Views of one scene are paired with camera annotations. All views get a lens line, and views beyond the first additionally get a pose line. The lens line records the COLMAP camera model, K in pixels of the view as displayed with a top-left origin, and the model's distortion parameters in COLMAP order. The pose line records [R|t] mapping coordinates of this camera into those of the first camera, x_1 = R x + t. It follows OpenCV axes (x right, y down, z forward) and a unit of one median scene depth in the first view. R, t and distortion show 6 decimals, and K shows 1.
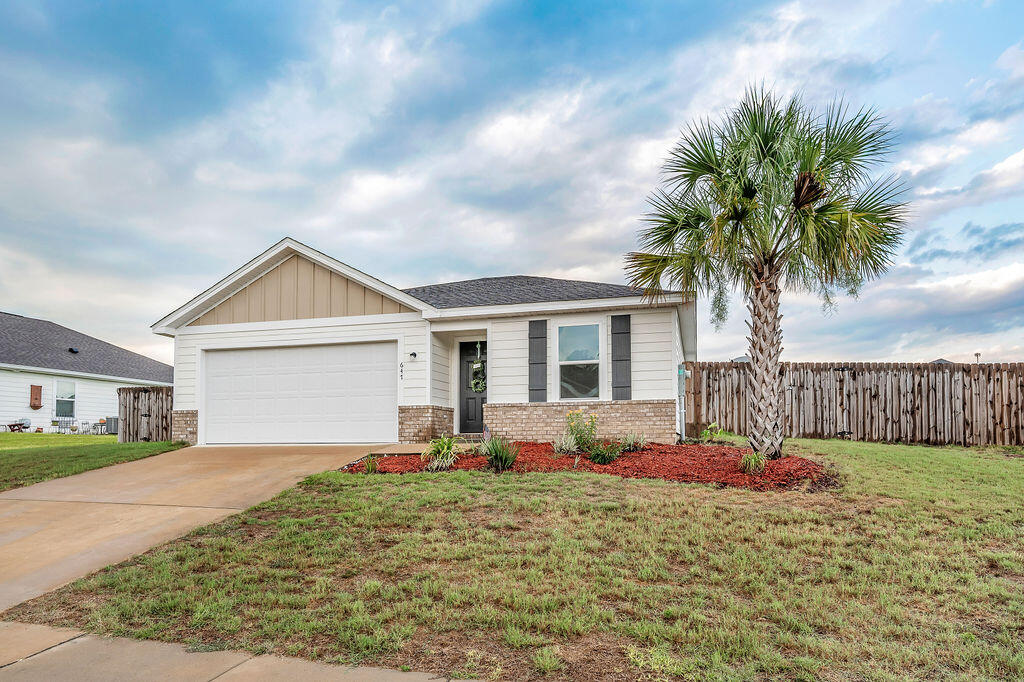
lens RADIAL K [[638.6, 0, 665.6], [0, 638.6, 412.5], [0, 0, 1]] dist [-0.007447, 0.000600]
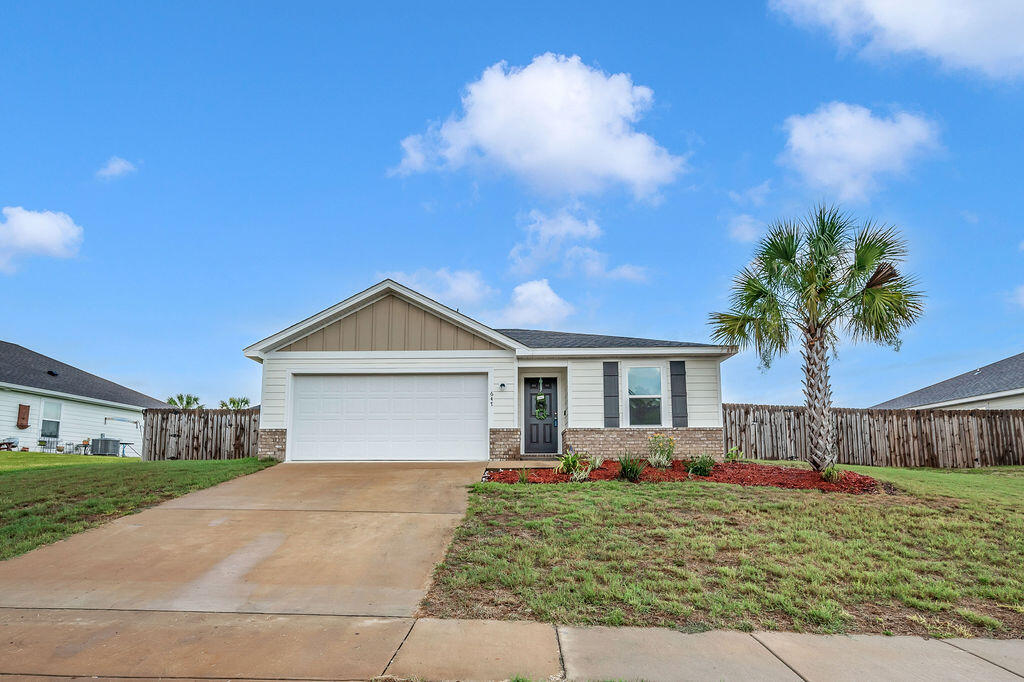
lens RADIAL K [[501.3, 0, 500.3], [0, 501.3, 417.2], [0, 0, 1]] dist [-0.000554, -0.001061]
pose [[0.977519, 0.028215, 0.208949, -0.584432], [-0.012504, 0.997019, -0.076136, 0.038023], [-0.210474, 0.071812, 0.974958, 0.099317]]
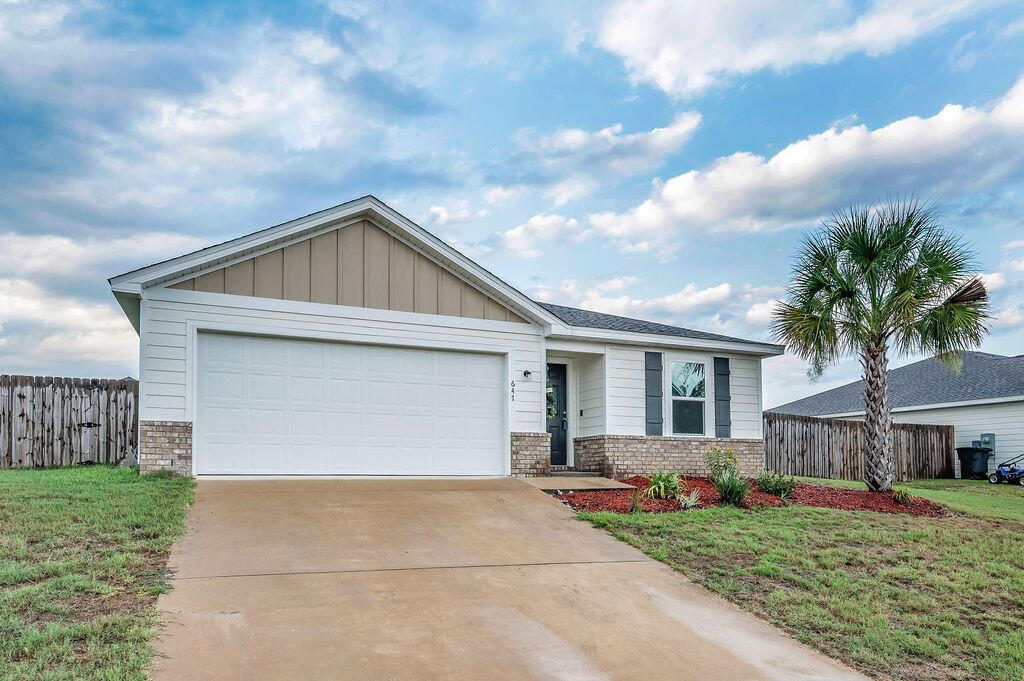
lens RADIAL K [[661.0, 0, 580.8], [0, 661.0, 470.5], [0, 0, 1]] dist [0.000782, -0.000201]
pose [[0.802874, 0.014900, 0.595963, -0.854379], [-0.028431, 0.999507, 0.013313, 0.025788], [-0.595471, -0.027632, 0.802902, 0.235555]]
